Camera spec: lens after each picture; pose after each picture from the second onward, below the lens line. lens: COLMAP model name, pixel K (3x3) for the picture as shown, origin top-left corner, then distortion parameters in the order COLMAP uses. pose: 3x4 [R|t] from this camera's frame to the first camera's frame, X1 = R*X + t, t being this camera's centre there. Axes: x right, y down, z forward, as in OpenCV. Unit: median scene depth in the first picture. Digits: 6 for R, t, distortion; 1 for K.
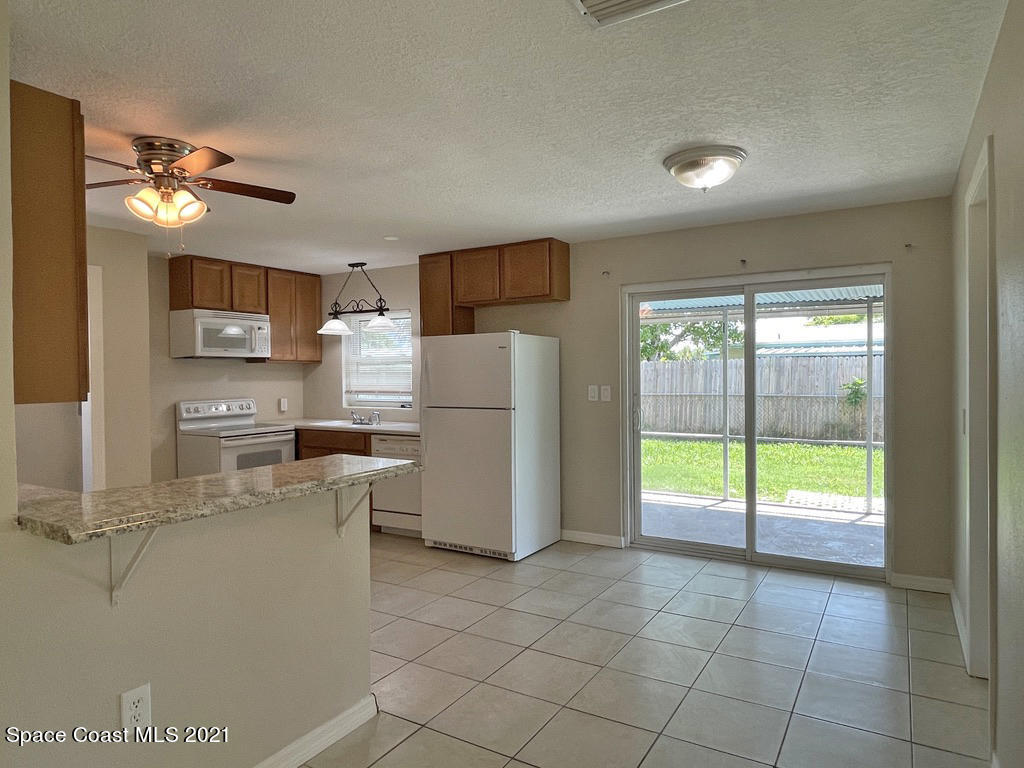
lens RADIAL K [[637.8, 0, 512.0], [0, 637.8, 384.0], [0, 0, 1]] dist [-0.017022, -0.000266]
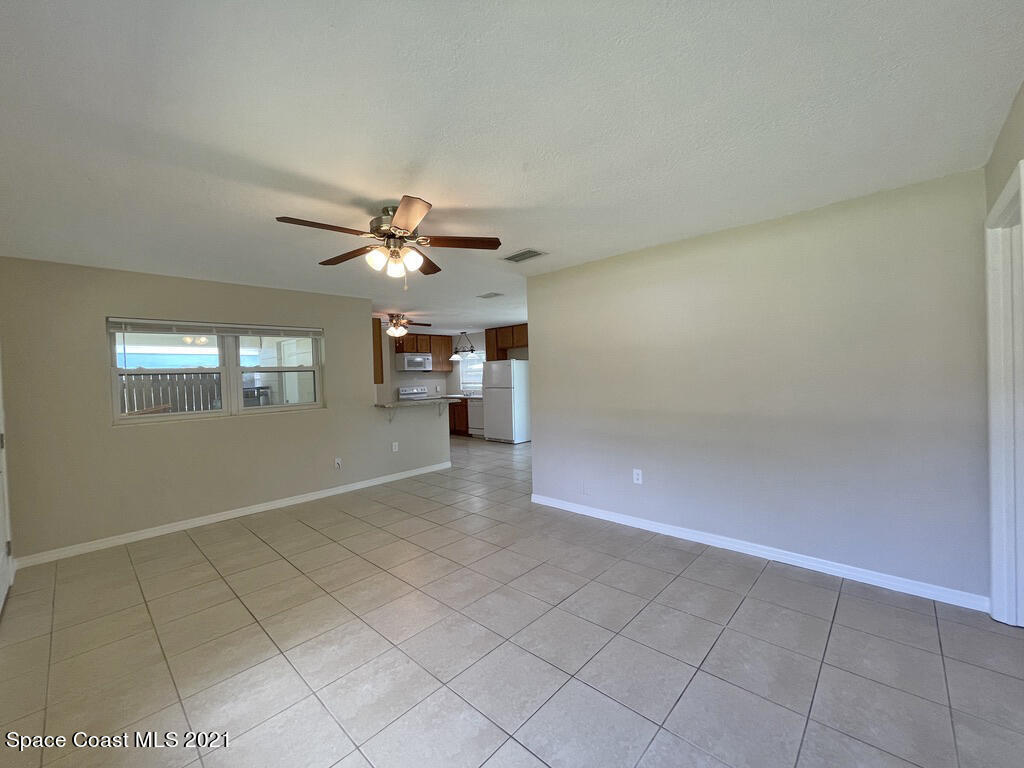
lens RADIAL K [[413.8, 0, 510.5], [0, 413.8, 383.5], [0, 0, 1]] dist [-0.005228, 0.000687]
pose [[0.977677, -0.014795, -0.209592, 0.294451], [0.016499, 0.999844, 0.006382, 0.007183], [0.209465, -0.009698, 0.977768, -0.596842]]
